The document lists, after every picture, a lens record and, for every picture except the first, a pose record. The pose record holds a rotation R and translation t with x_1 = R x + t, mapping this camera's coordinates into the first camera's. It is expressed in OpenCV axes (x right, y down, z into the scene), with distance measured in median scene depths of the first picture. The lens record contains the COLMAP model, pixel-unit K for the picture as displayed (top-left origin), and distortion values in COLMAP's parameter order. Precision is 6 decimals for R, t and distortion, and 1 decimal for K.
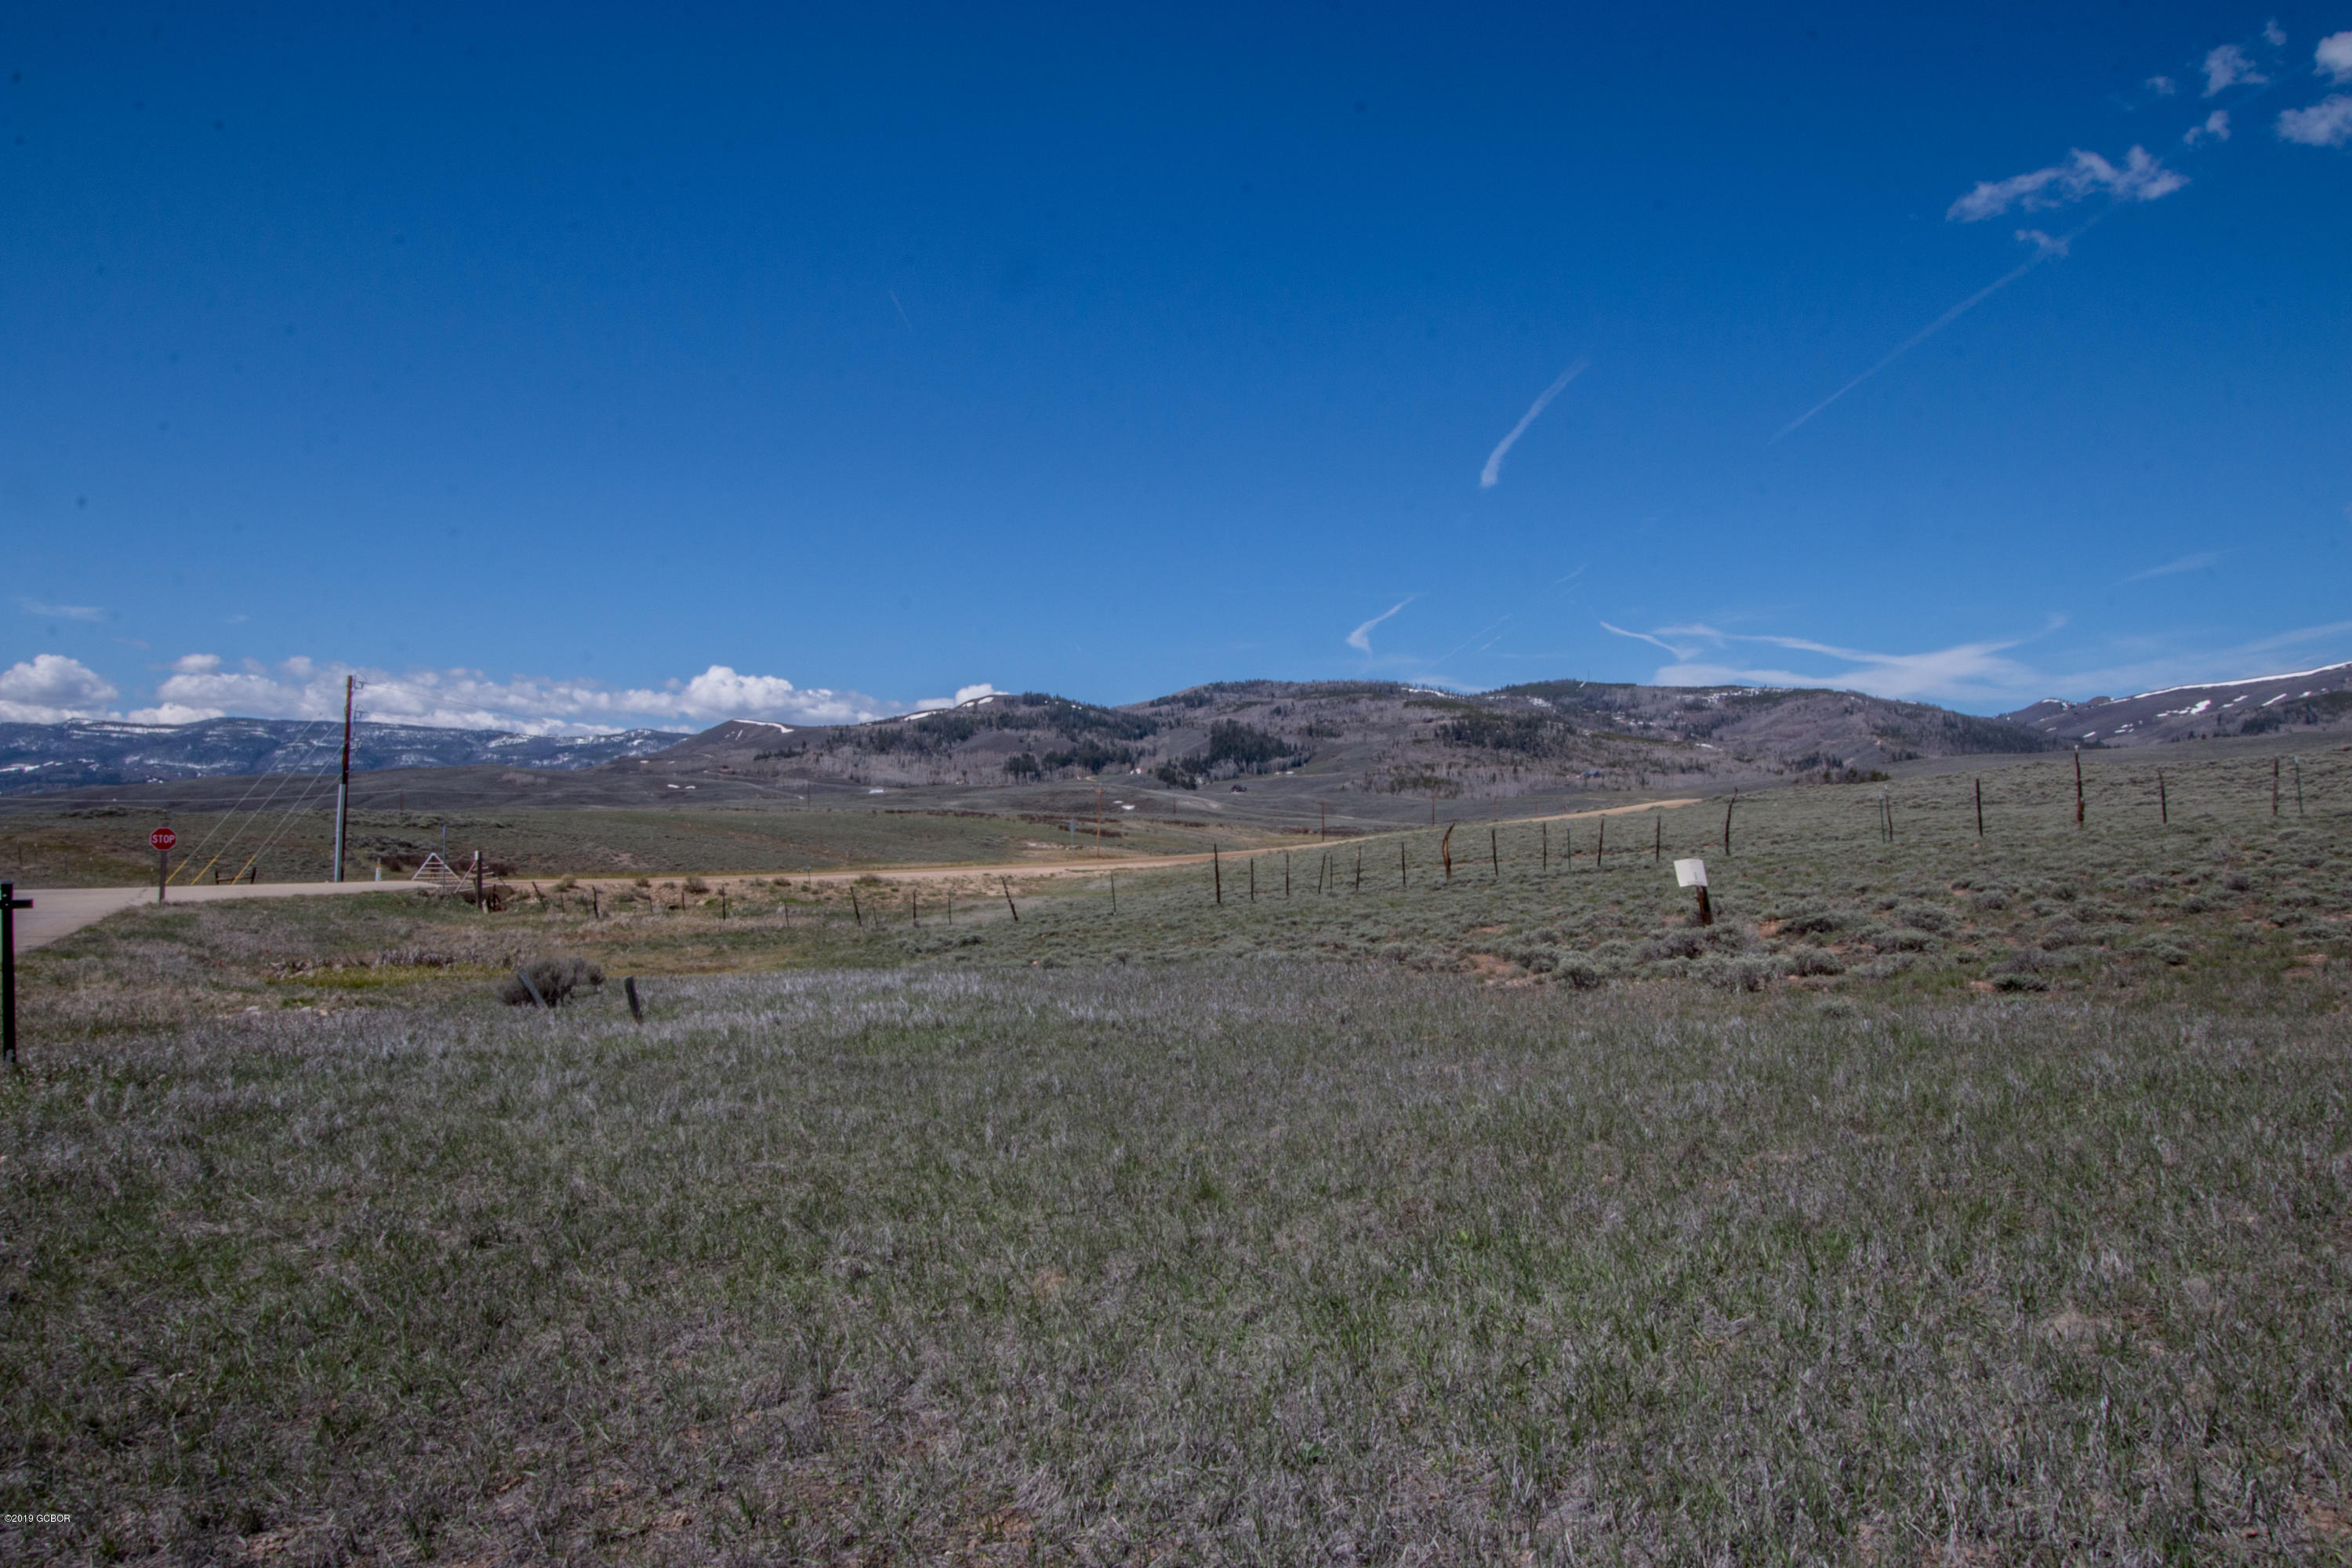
lens RADIAL K [[1684.6, 0, 1176.0], [0, 1684.6, 784.0], [0, 0, 1]] dist [-0.032518, 0.106681]
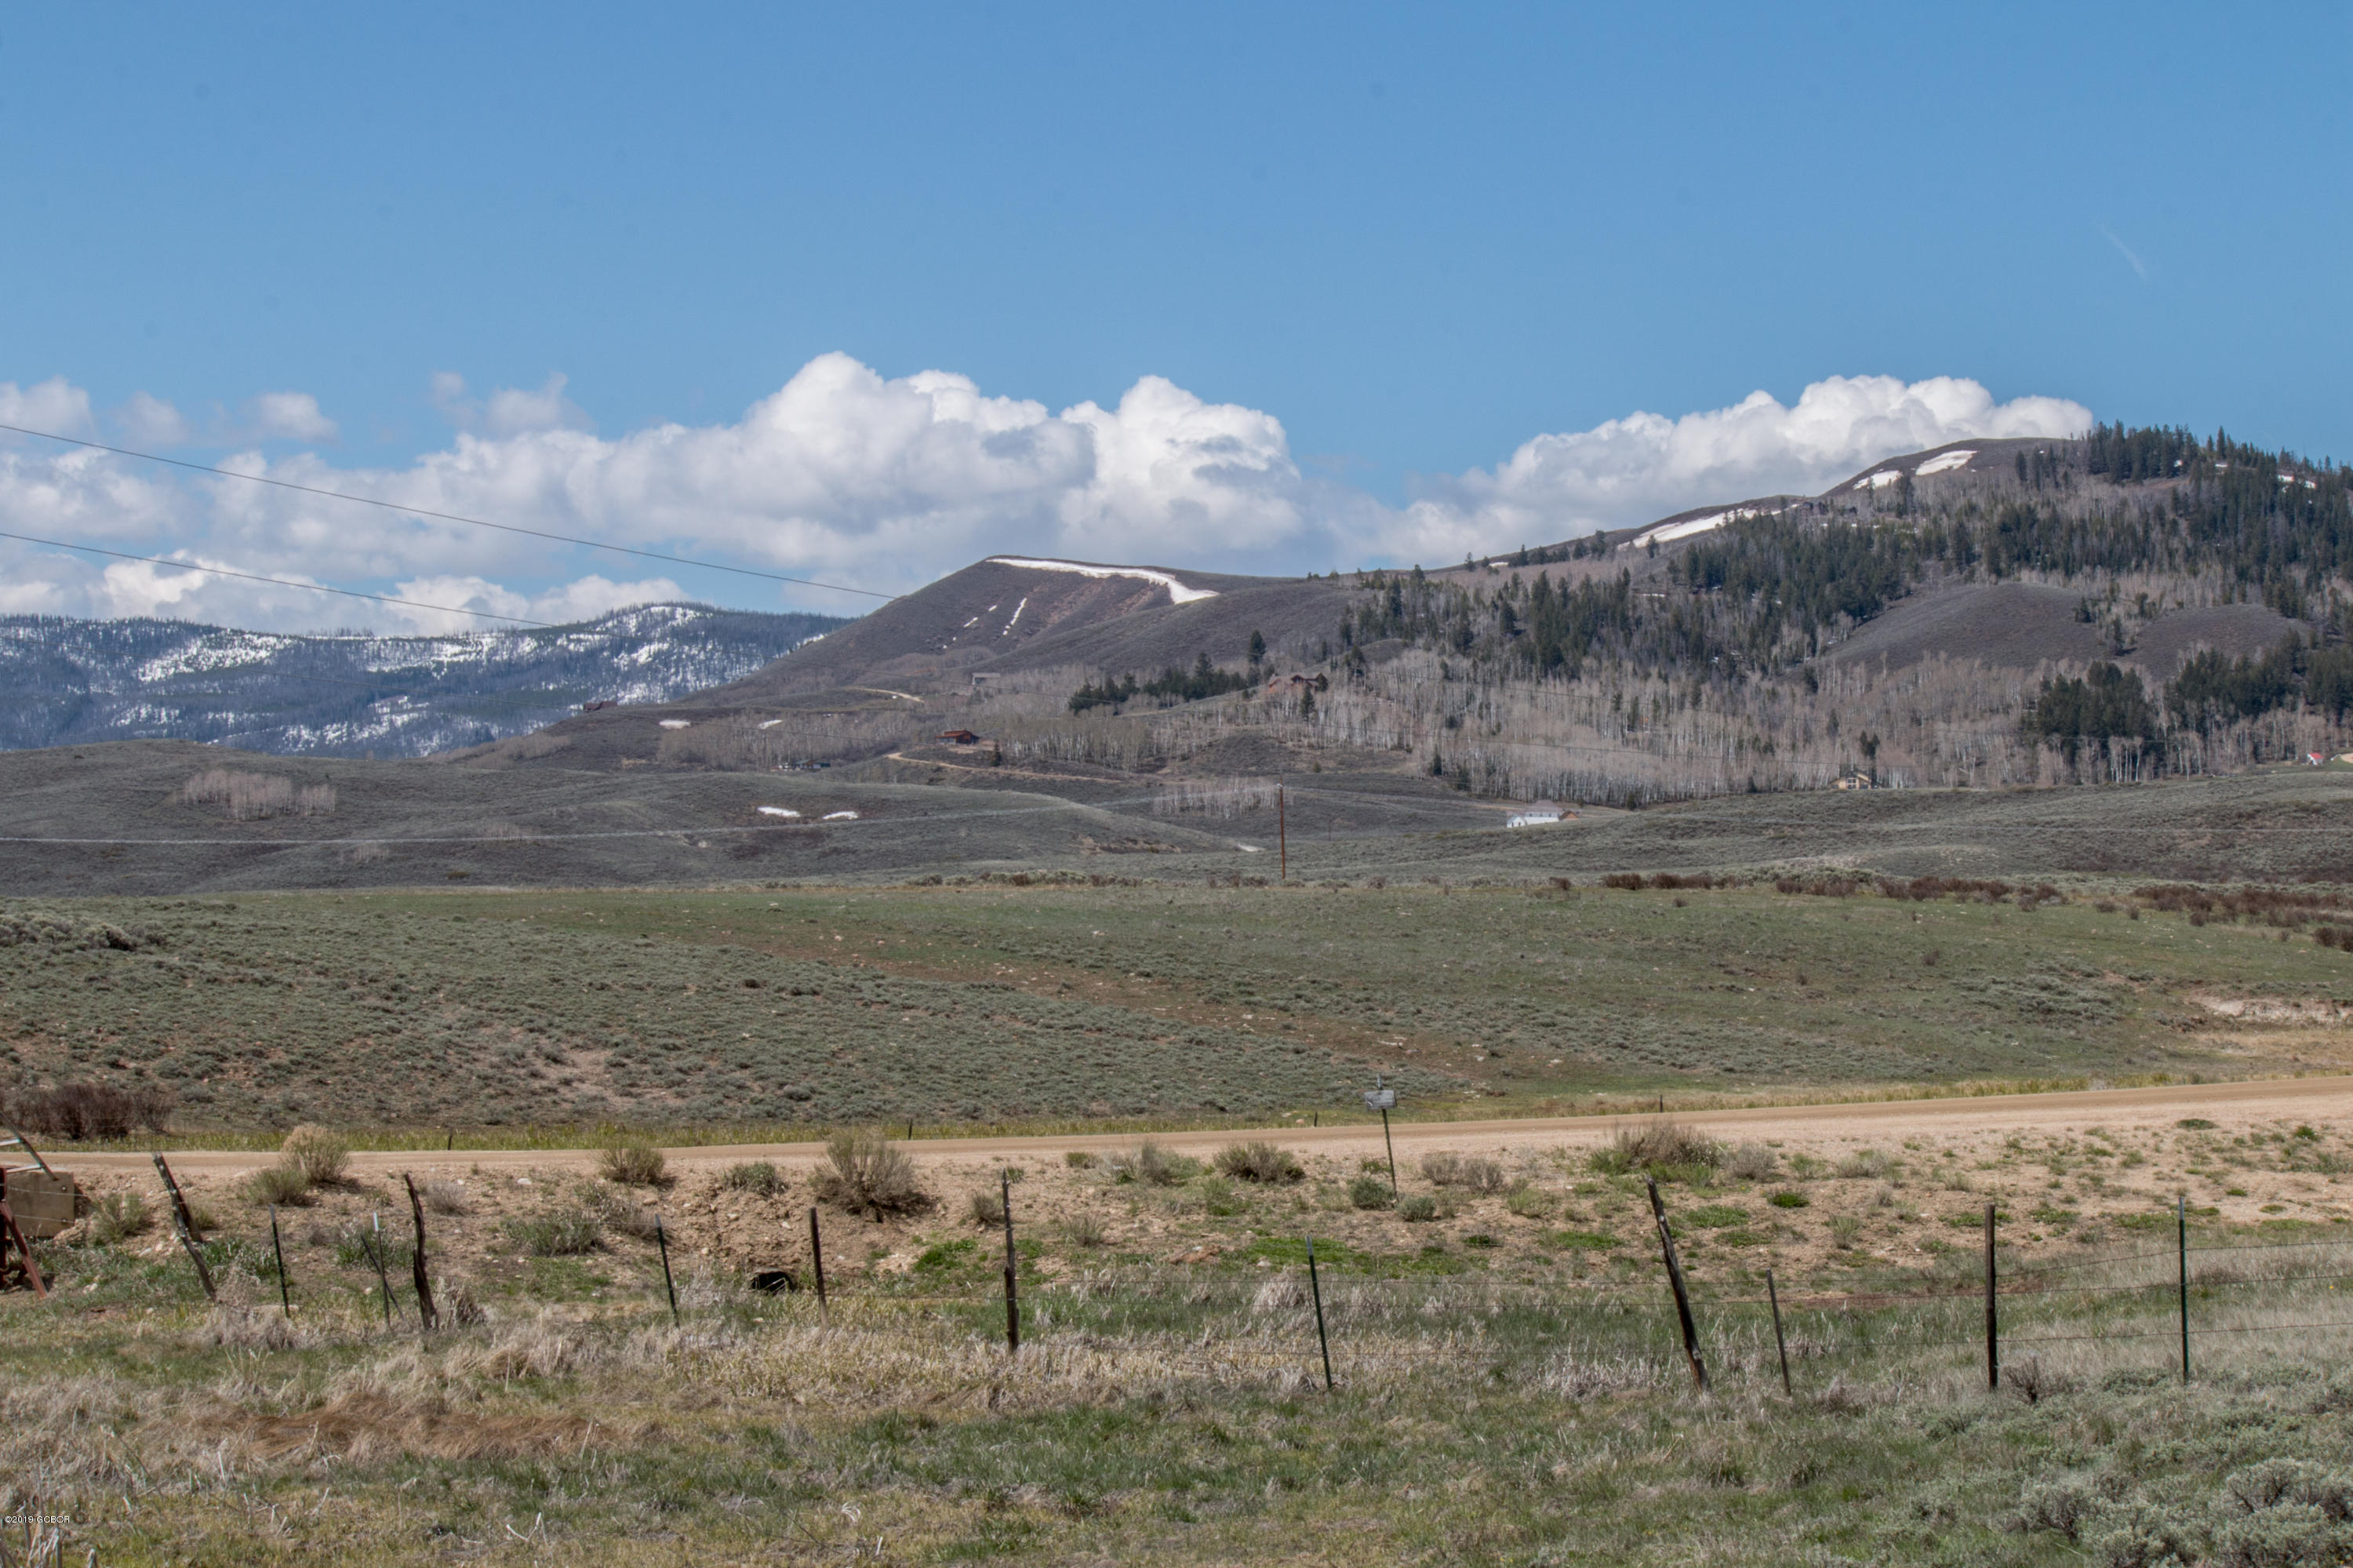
lens RADIAL K [[6292.2, 0, 1176.5], [0, 6292.2, 784.0], [0, 0, 1]] dist [-0.401241, 0.161706]
pose [[0.974084, -0.014001, -0.225751, -0.030905], [0.013216, 0.999900, -0.004986, 0.006693], [0.225798, 0.001873, 0.974172, 0.106459]]
